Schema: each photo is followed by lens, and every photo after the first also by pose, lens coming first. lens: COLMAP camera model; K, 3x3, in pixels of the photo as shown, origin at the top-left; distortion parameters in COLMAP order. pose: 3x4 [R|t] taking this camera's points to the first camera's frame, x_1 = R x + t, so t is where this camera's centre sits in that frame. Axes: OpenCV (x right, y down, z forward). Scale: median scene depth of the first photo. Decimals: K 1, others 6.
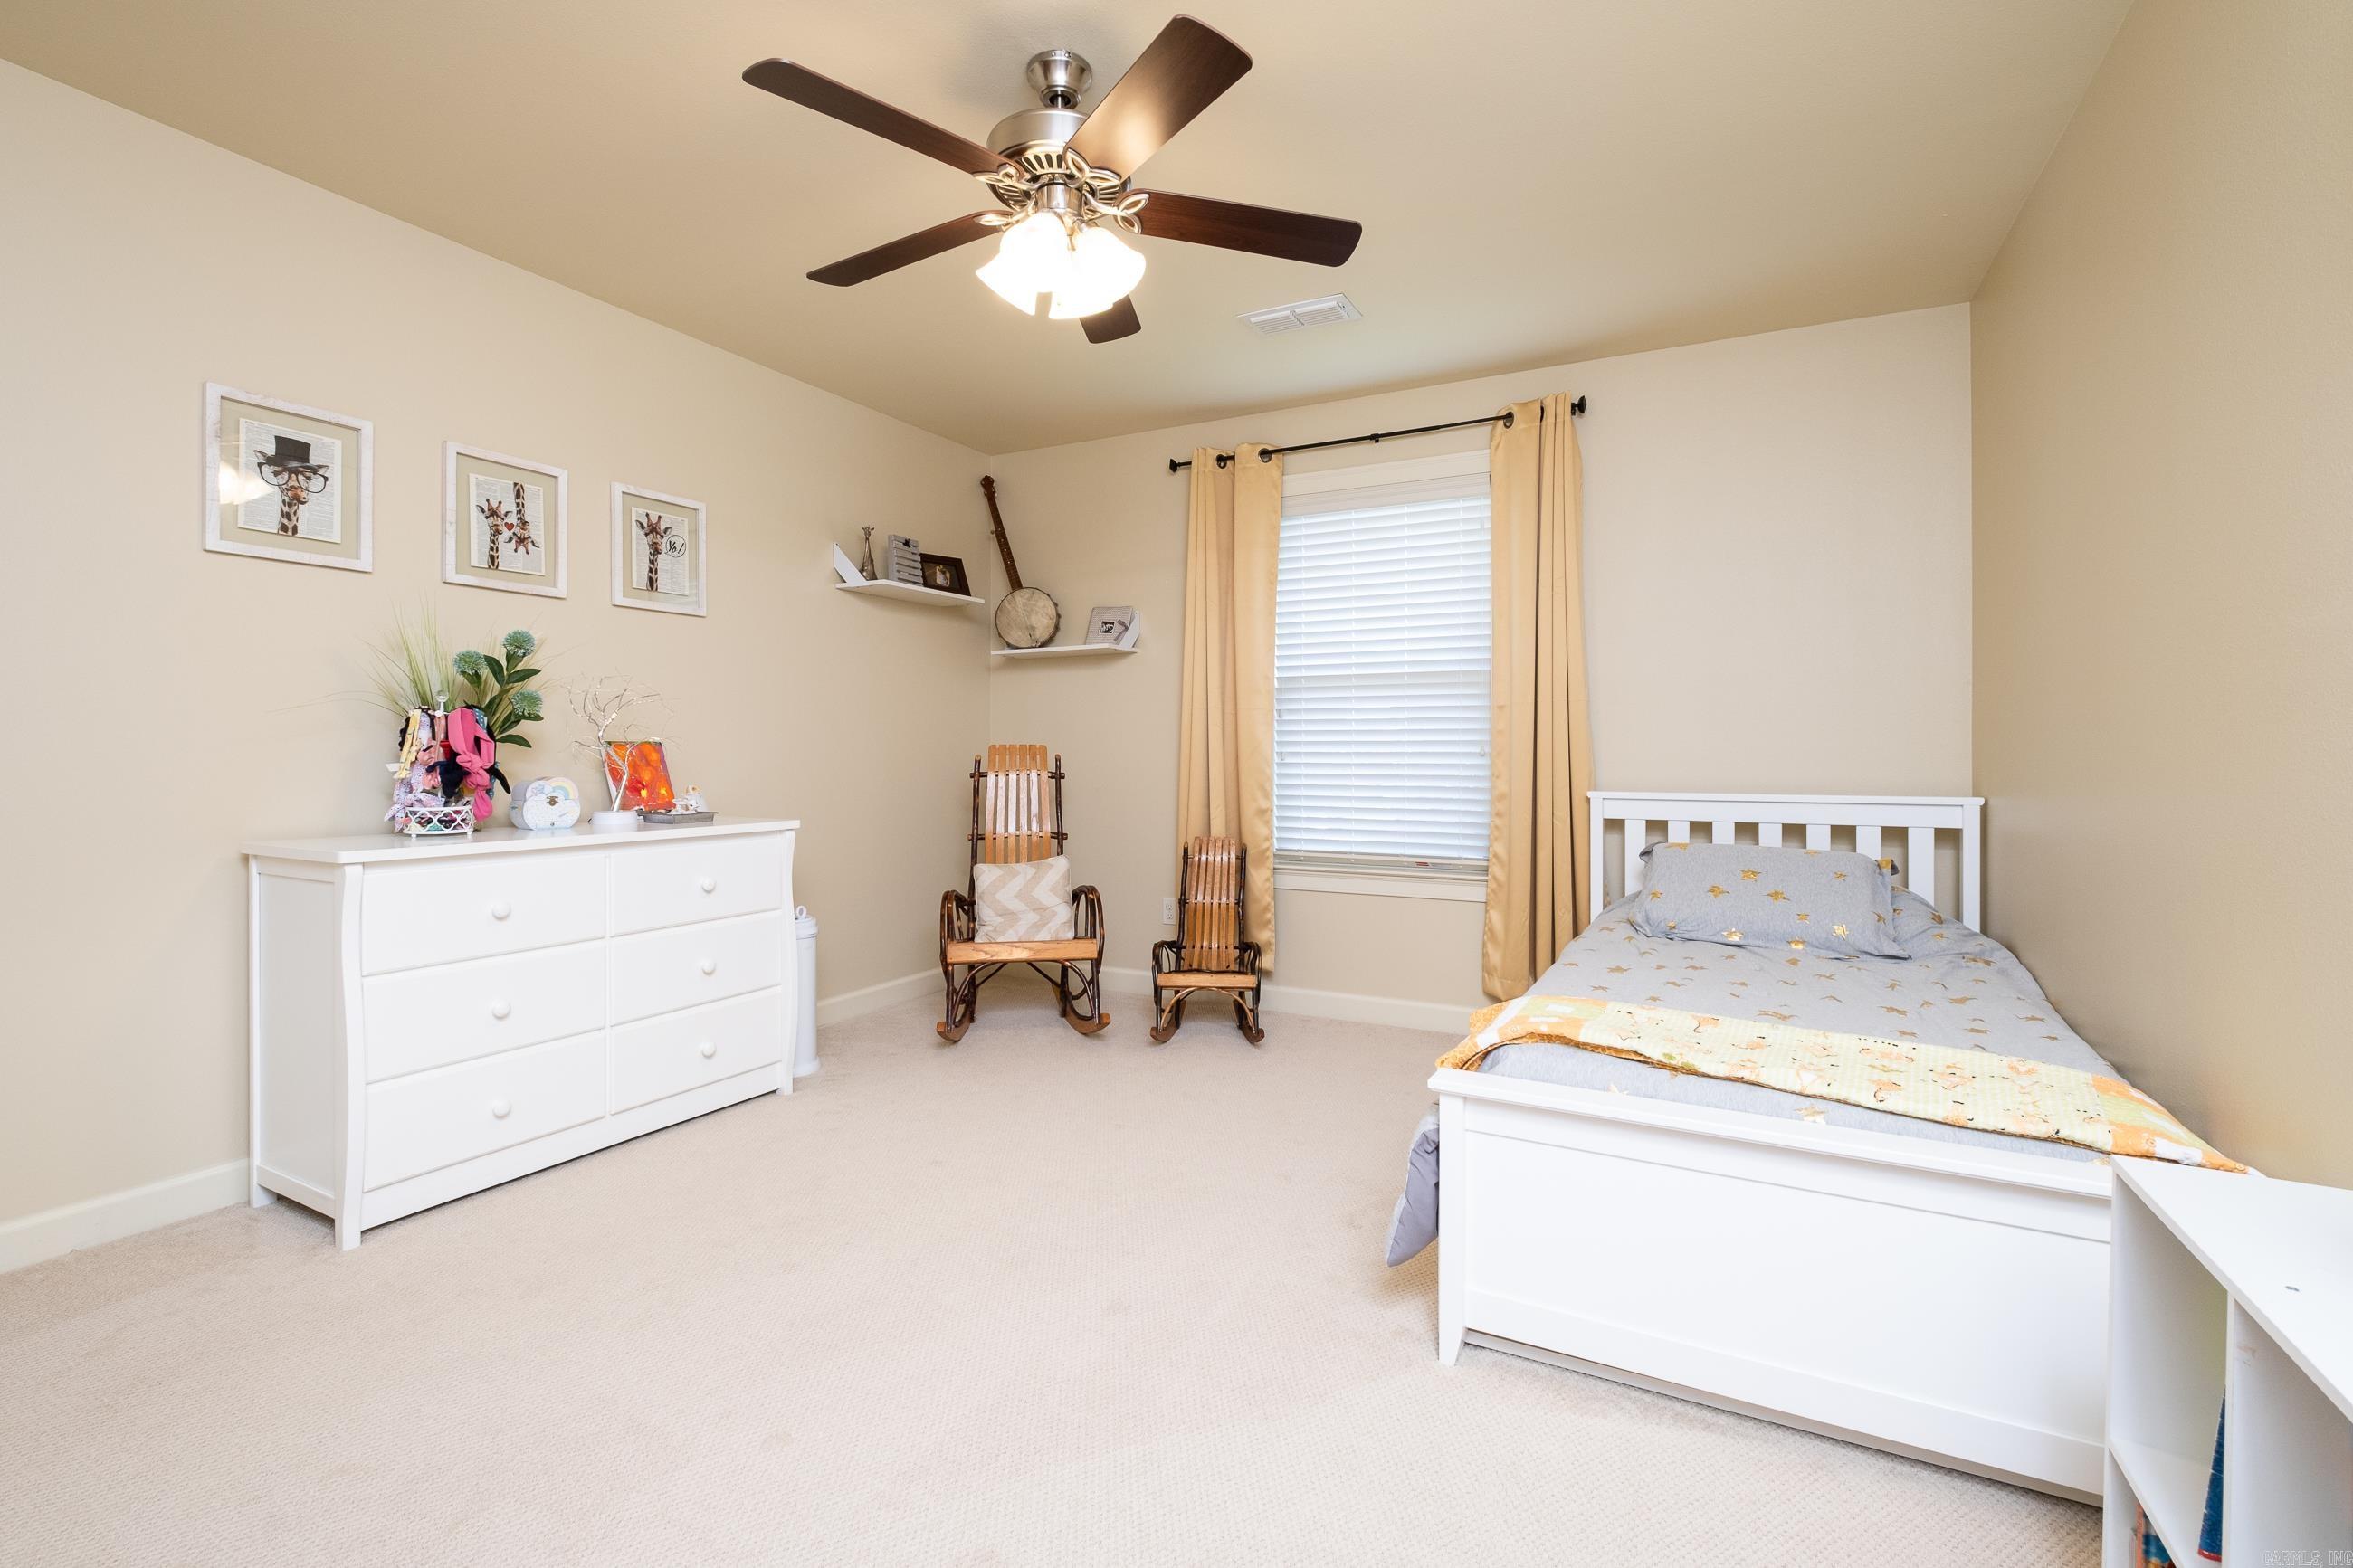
lens RADIAL K [[1059.1, 0, 1185.3], [0, 1059.1, 759.7], [0, 0, 1]] dist [-0.001818, -0.000152]
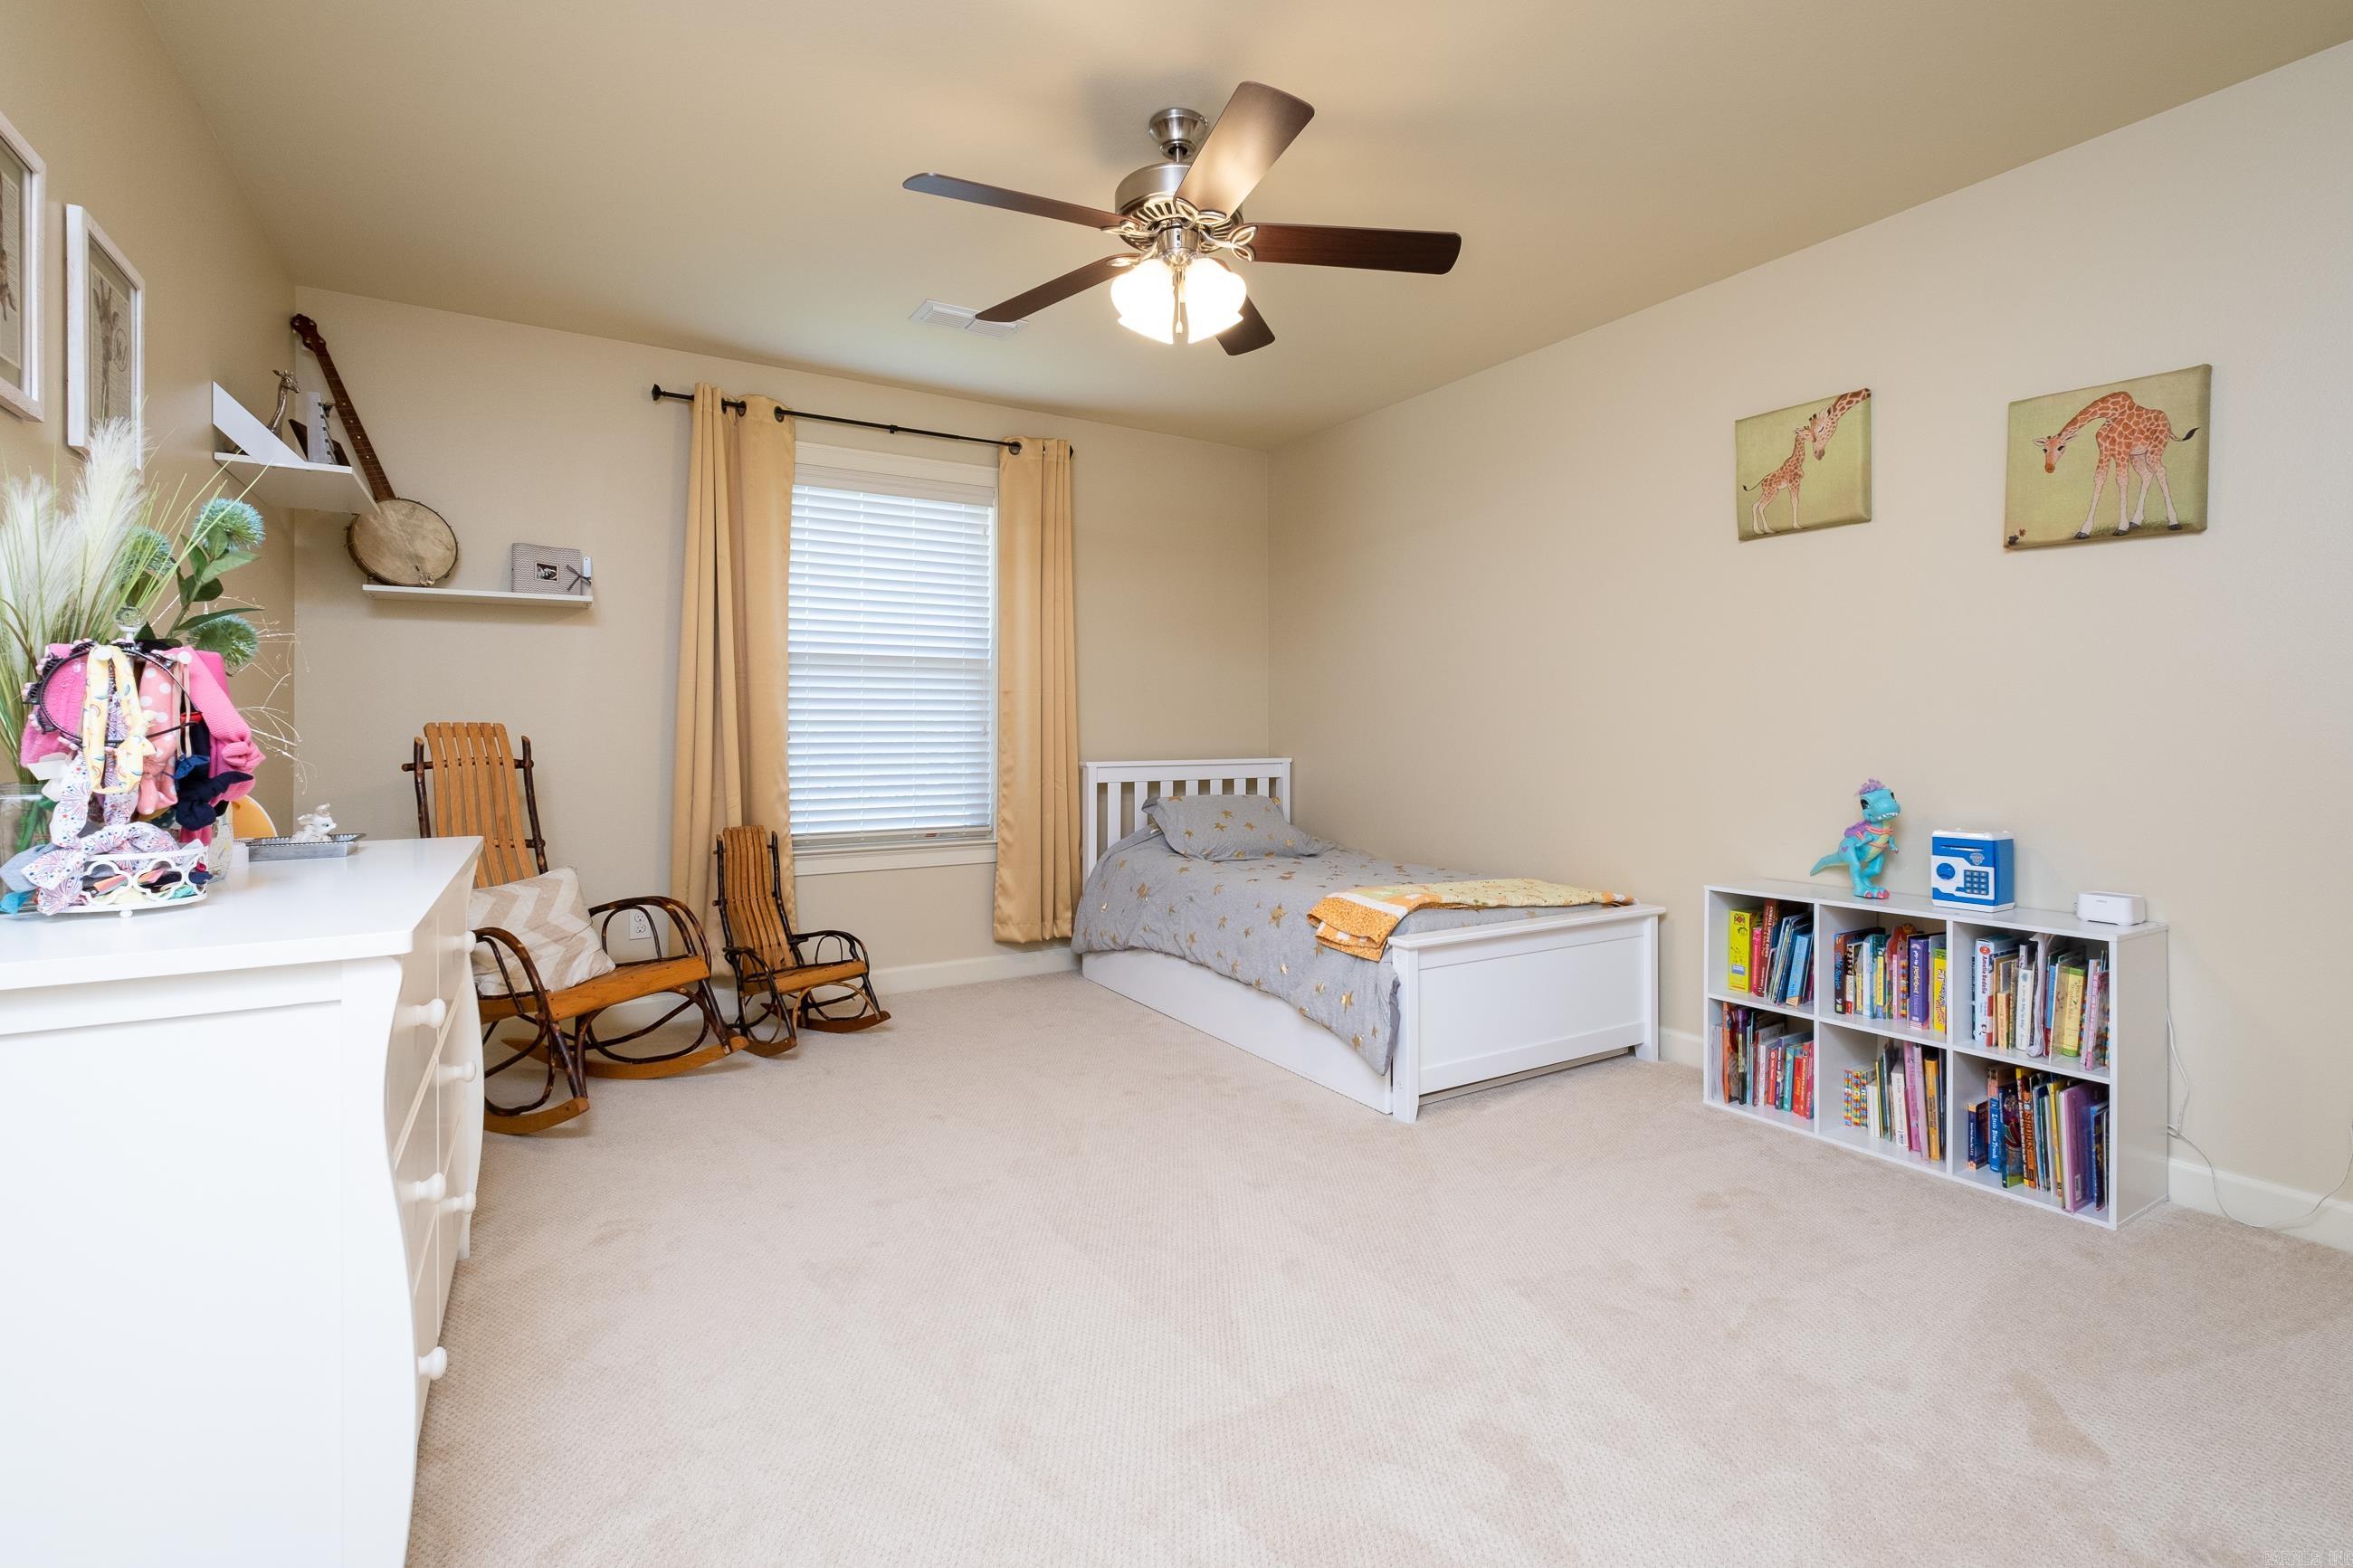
lens RADIAL K [[1067.7, 0, 1173.7], [0, 1067.7, 741.4], [0, 0, 1]] dist [-0.000626, 0.000093]
pose [[0.509373, -0.010077, 0.860487, -0.720122], [0.007120, 0.999947, 0.007496, -0.004624], [-0.860517, 0.002308, 0.509417, 0.286219]]
